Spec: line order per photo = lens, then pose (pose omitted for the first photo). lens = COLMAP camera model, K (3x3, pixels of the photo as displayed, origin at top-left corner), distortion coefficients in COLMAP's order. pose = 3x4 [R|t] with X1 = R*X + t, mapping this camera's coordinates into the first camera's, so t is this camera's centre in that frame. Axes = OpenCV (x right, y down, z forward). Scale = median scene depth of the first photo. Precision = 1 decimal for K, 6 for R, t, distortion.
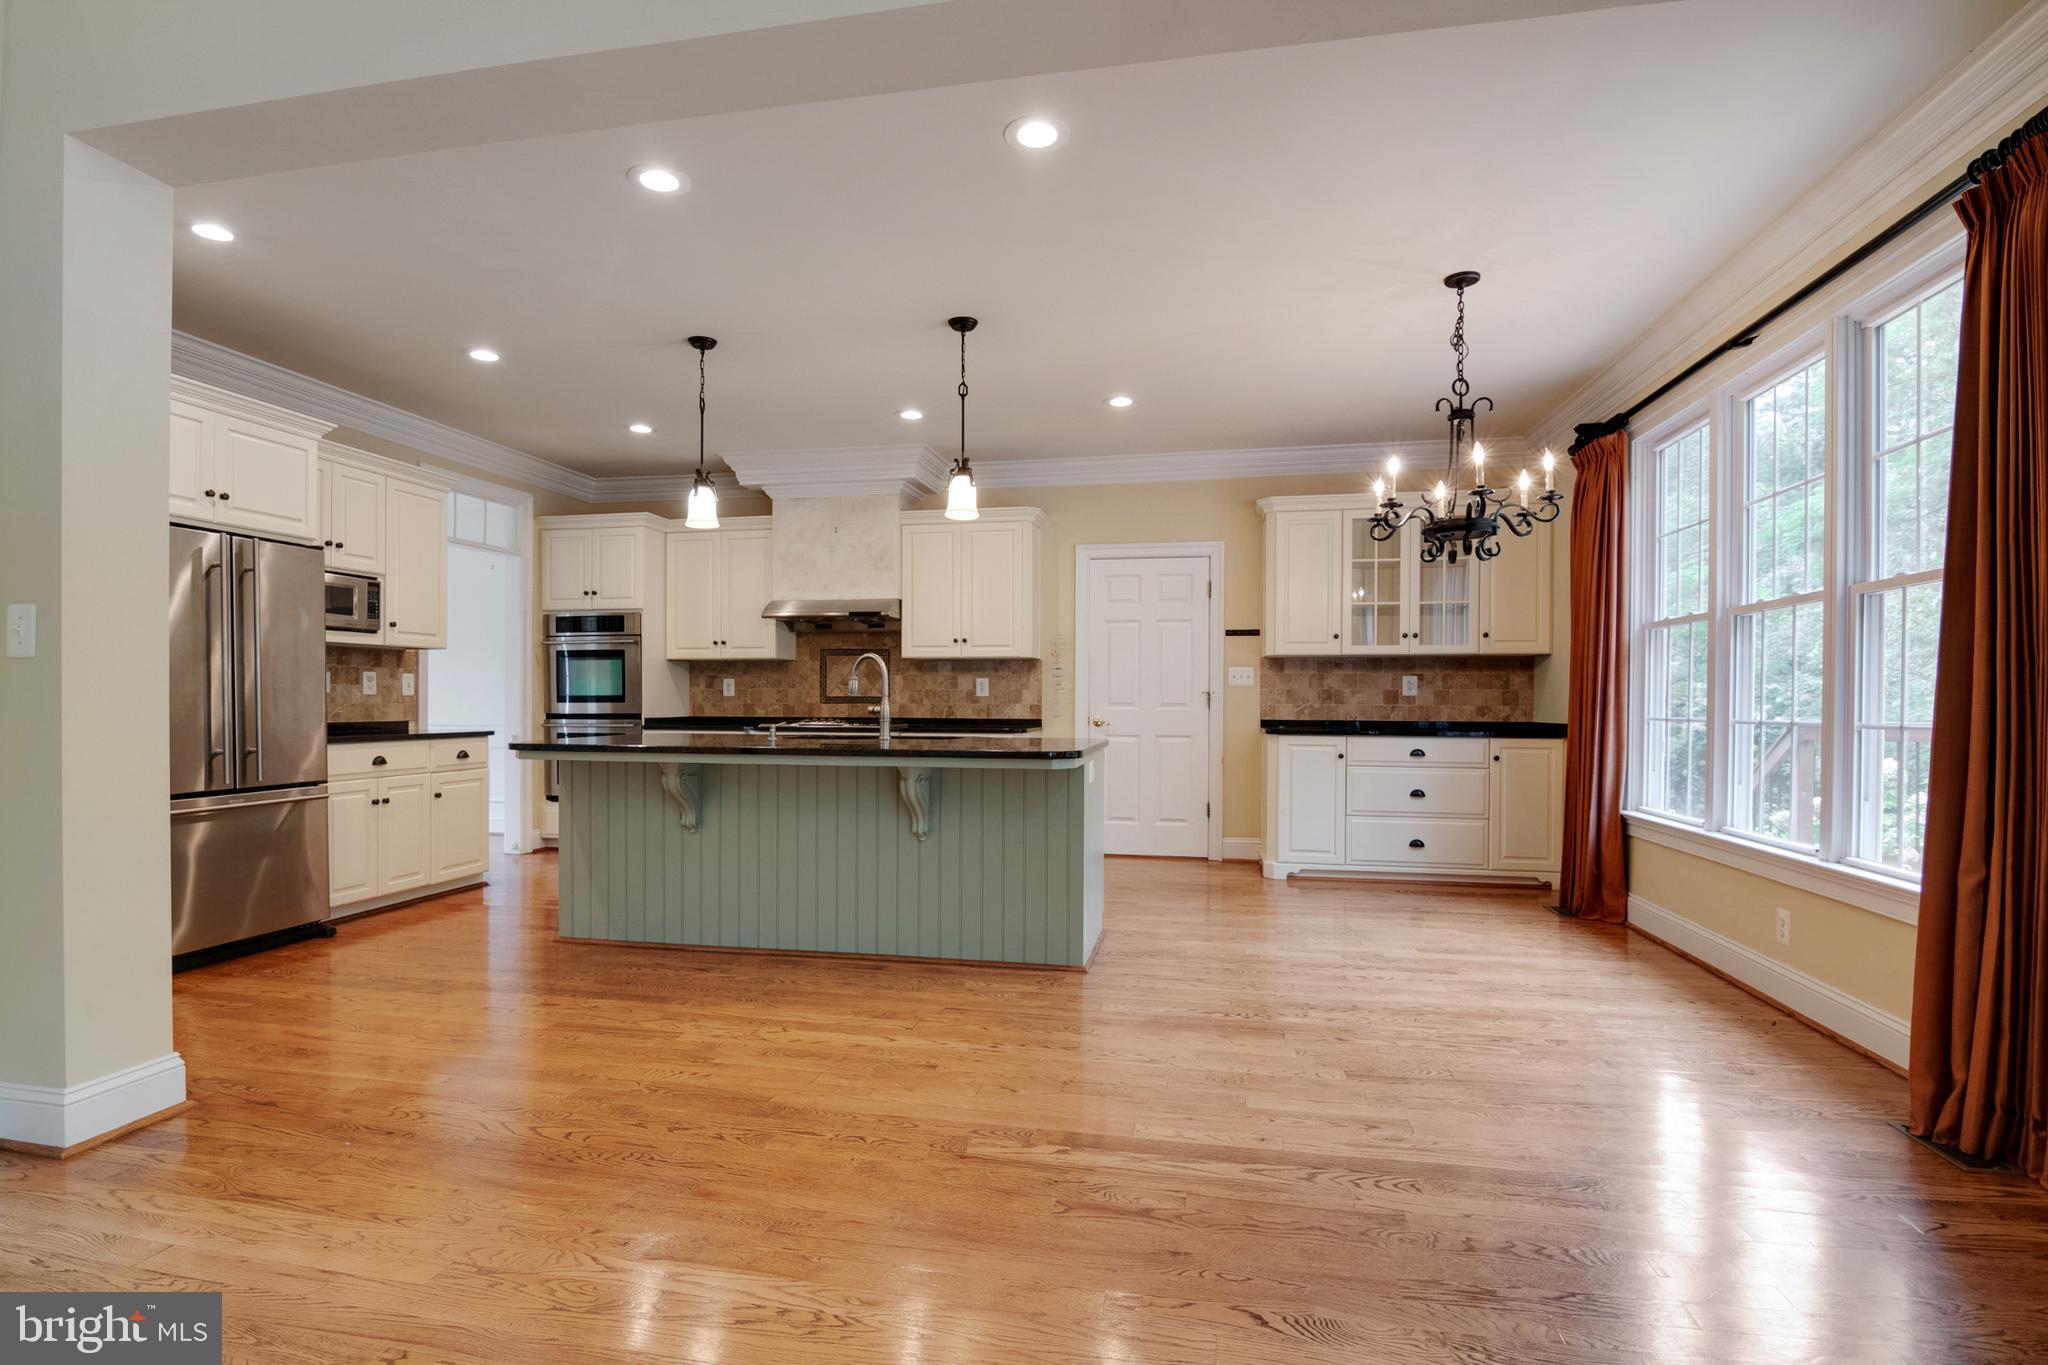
lens RADIAL K [[1001.8, 0, 1020.0], [0, 1001.8, 711.3], [0, 0, 1]] dist [-0.003942, -0.012067]
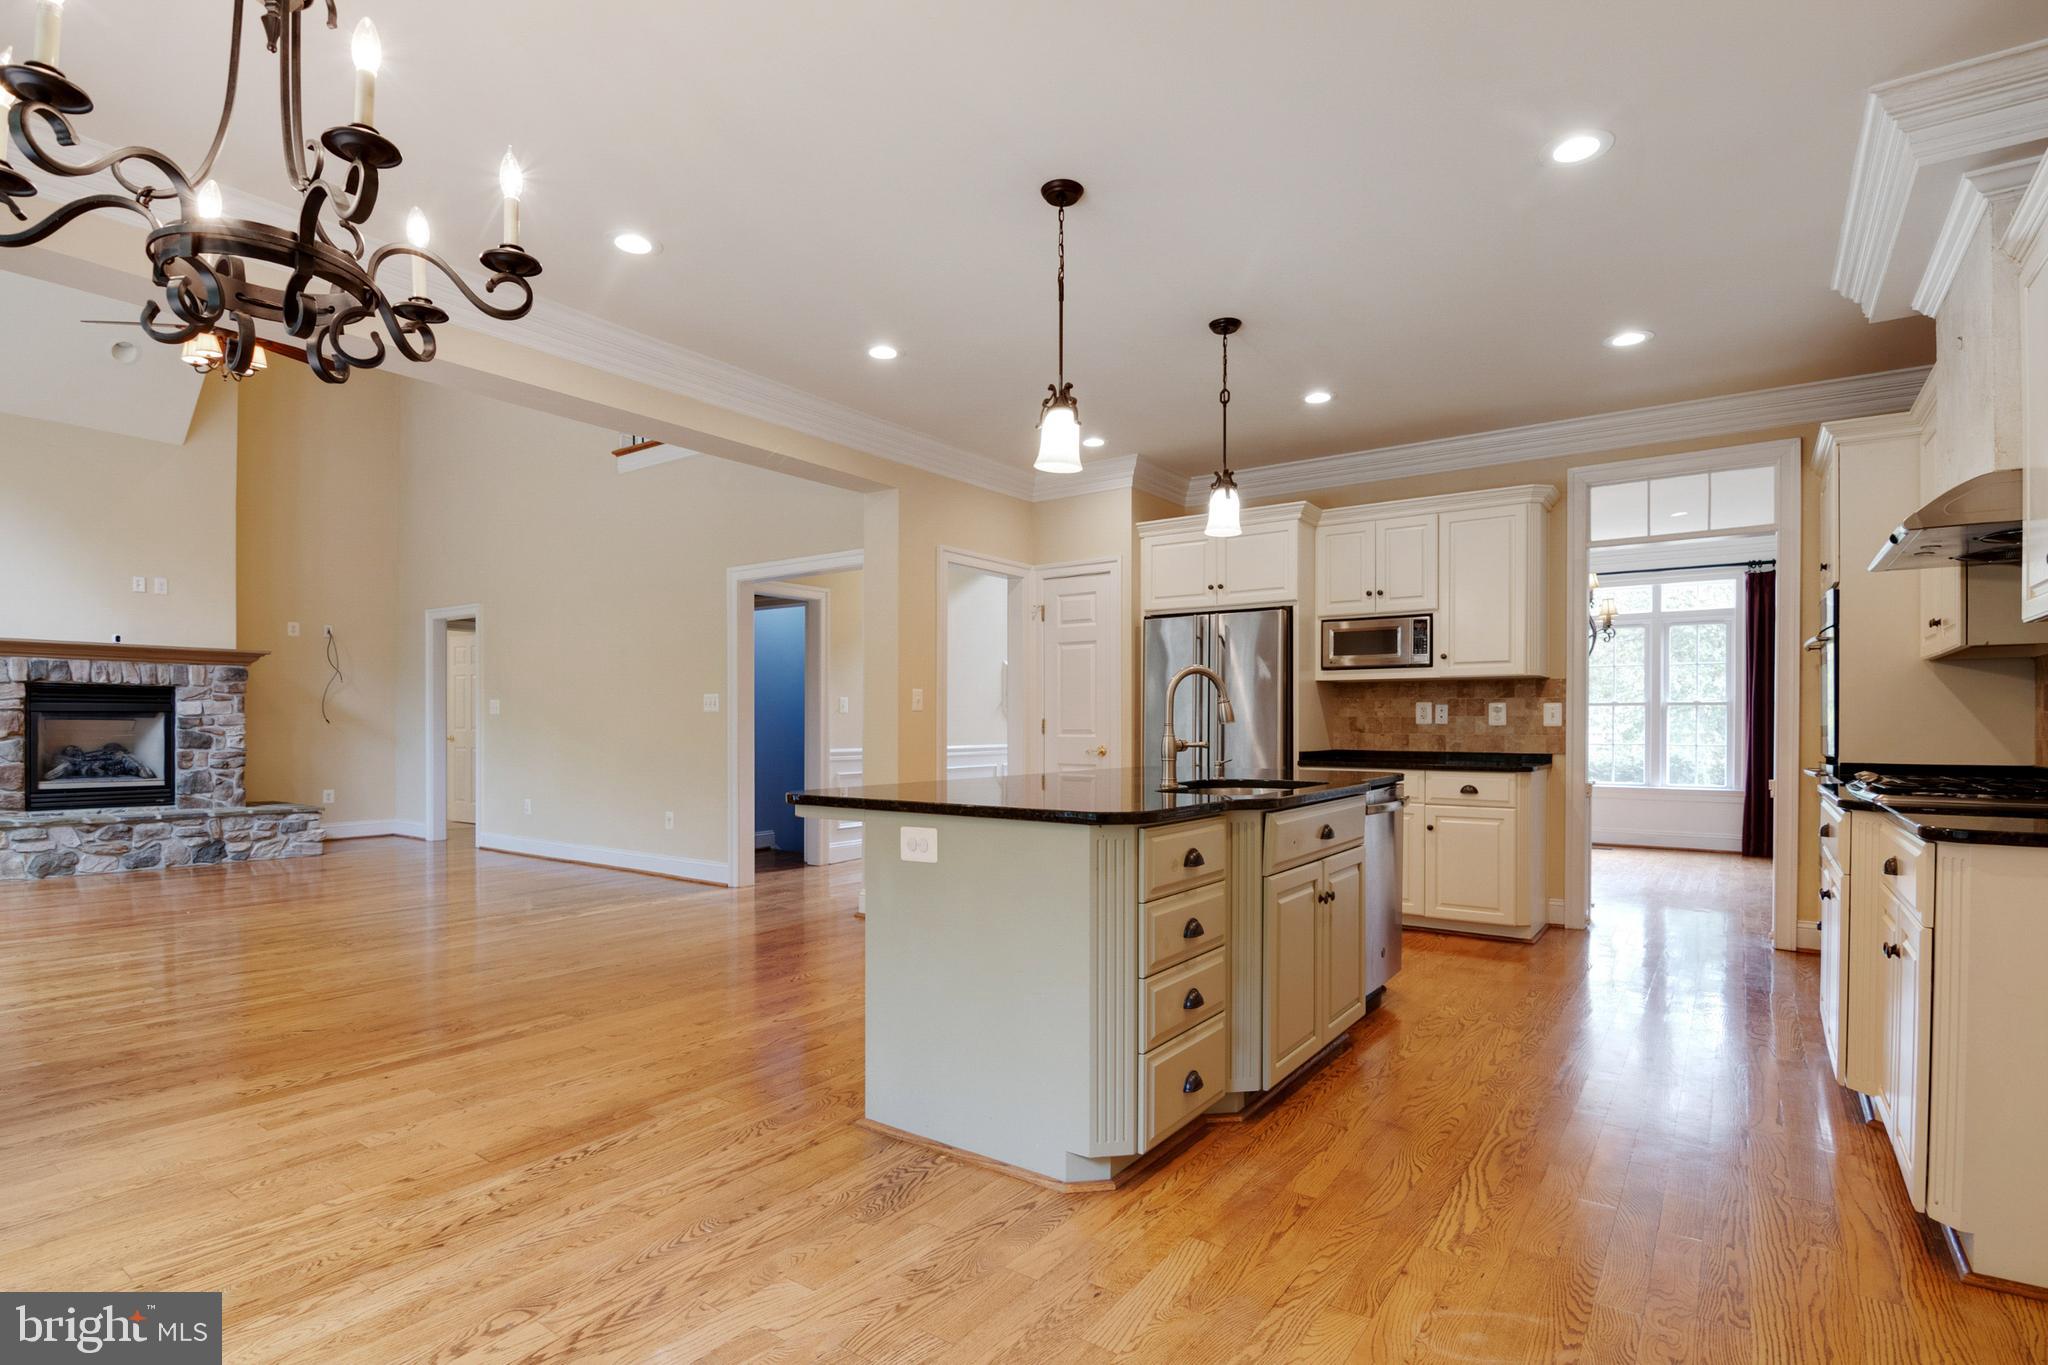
lens RADIAL K [[1001.8, 0, 1004.2], [0, 1001.8, 727.3], [0, 0, 1]] dist [-0.003942, -0.012067]
pose [[-0.428401, -0.002086, -0.903586, 0.435769], [-0.014873, 0.999878, 0.004743, -0.011750], [0.903466, 0.015471, -0.428380, 0.932611]]
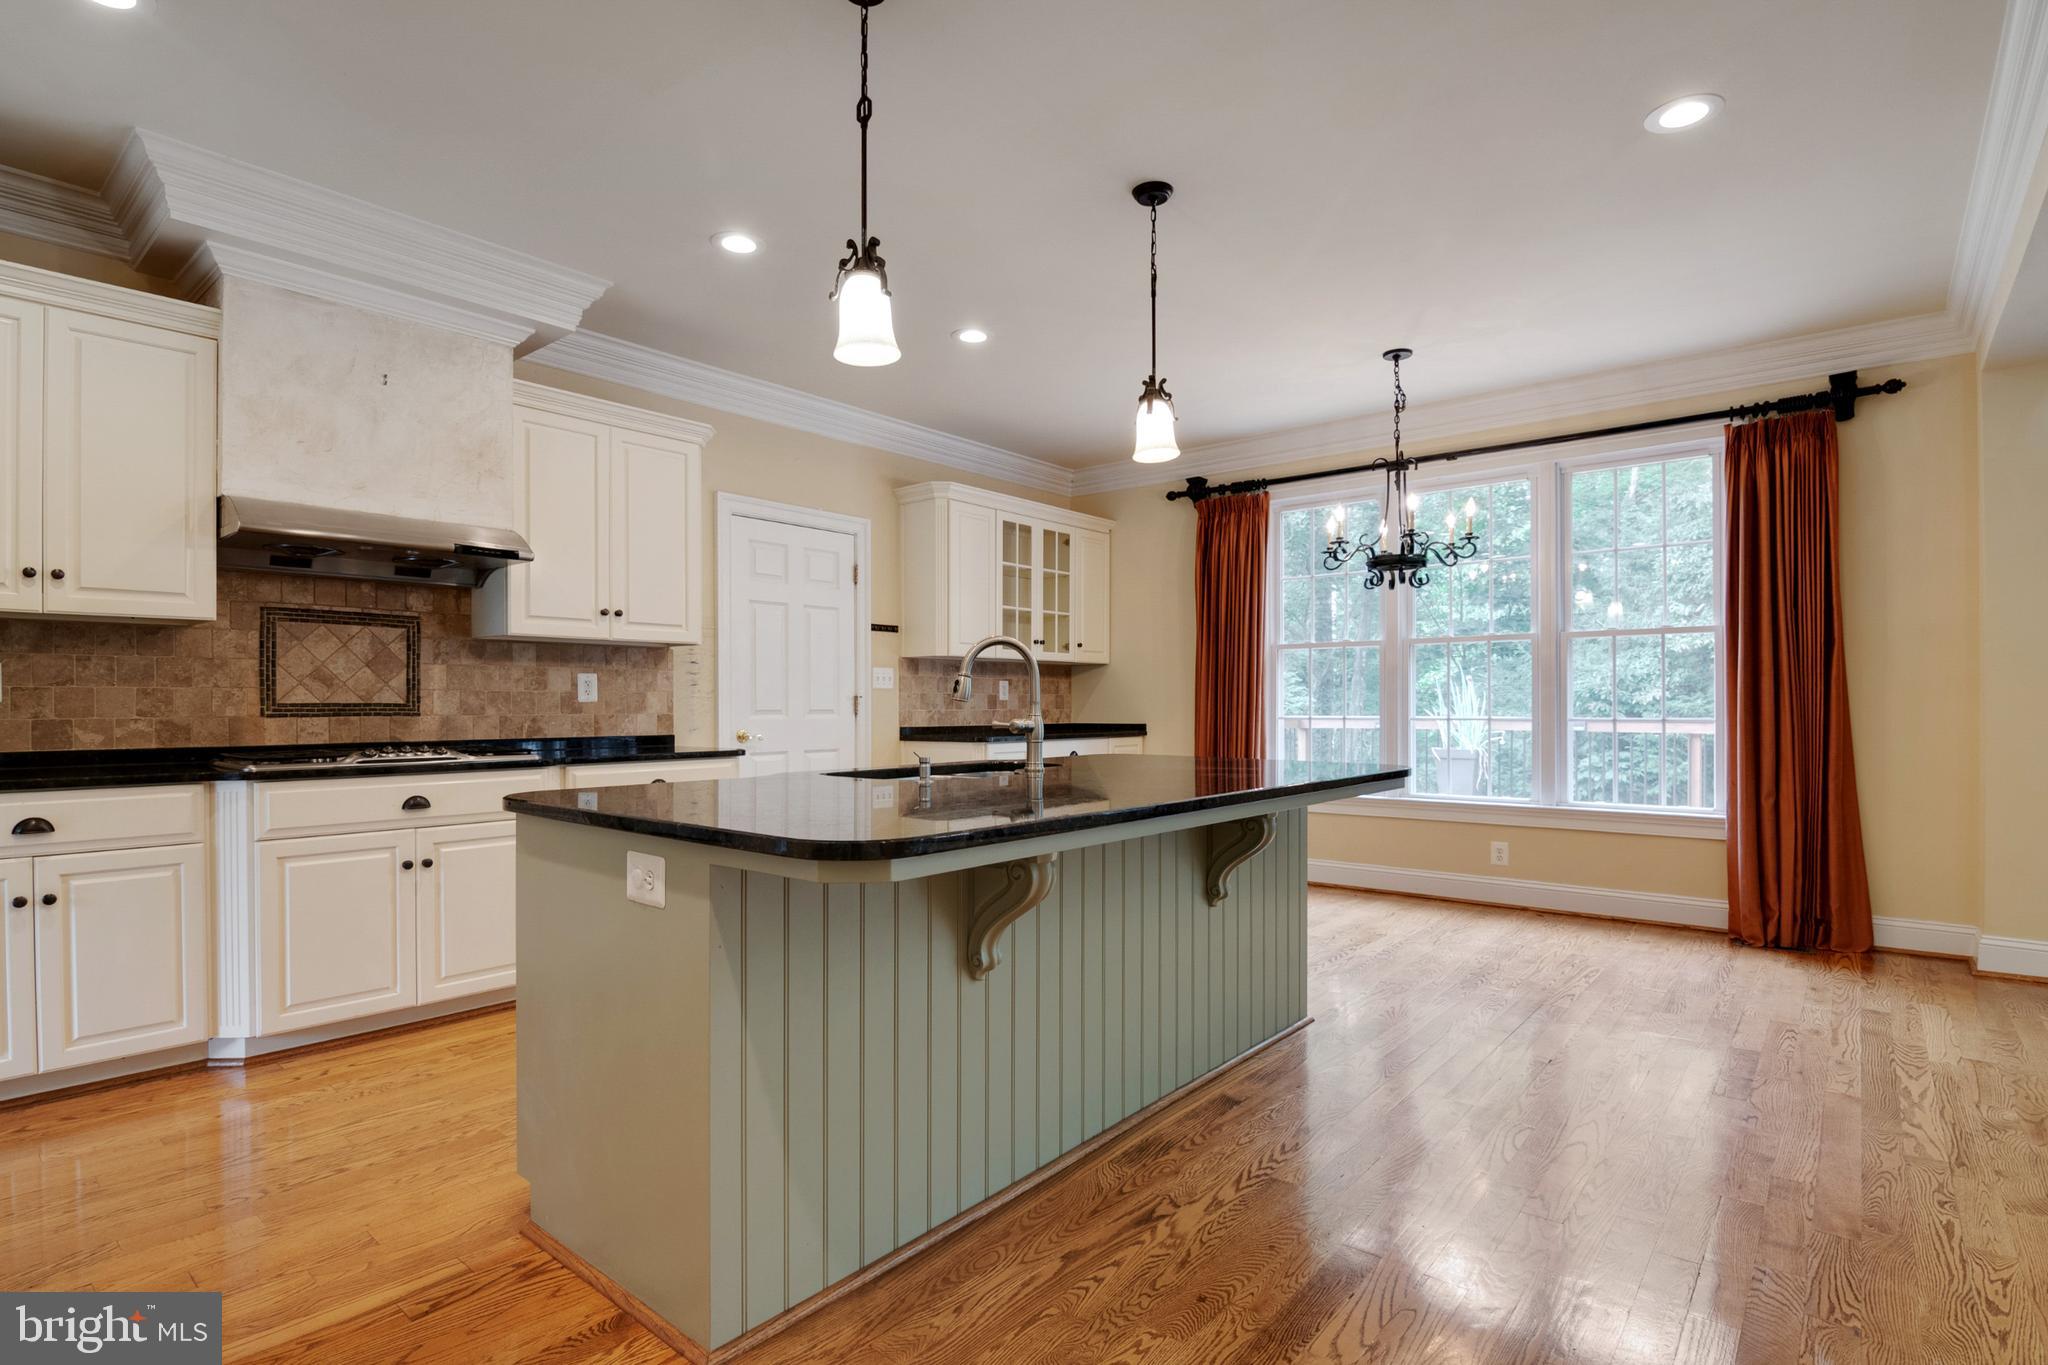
lens RADIAL K [[1001.8, 0, 1016.2], [0, 1001.8, 710.5], [0, 0, 1]] dist [-0.003942, -0.012067]
pose [[0.480773, -0.010357, 0.876784, -0.549526], [0.013454, 0.999900, 0.004434, -0.010419], [-0.876742, 0.009665, 0.480864, 0.543307]]
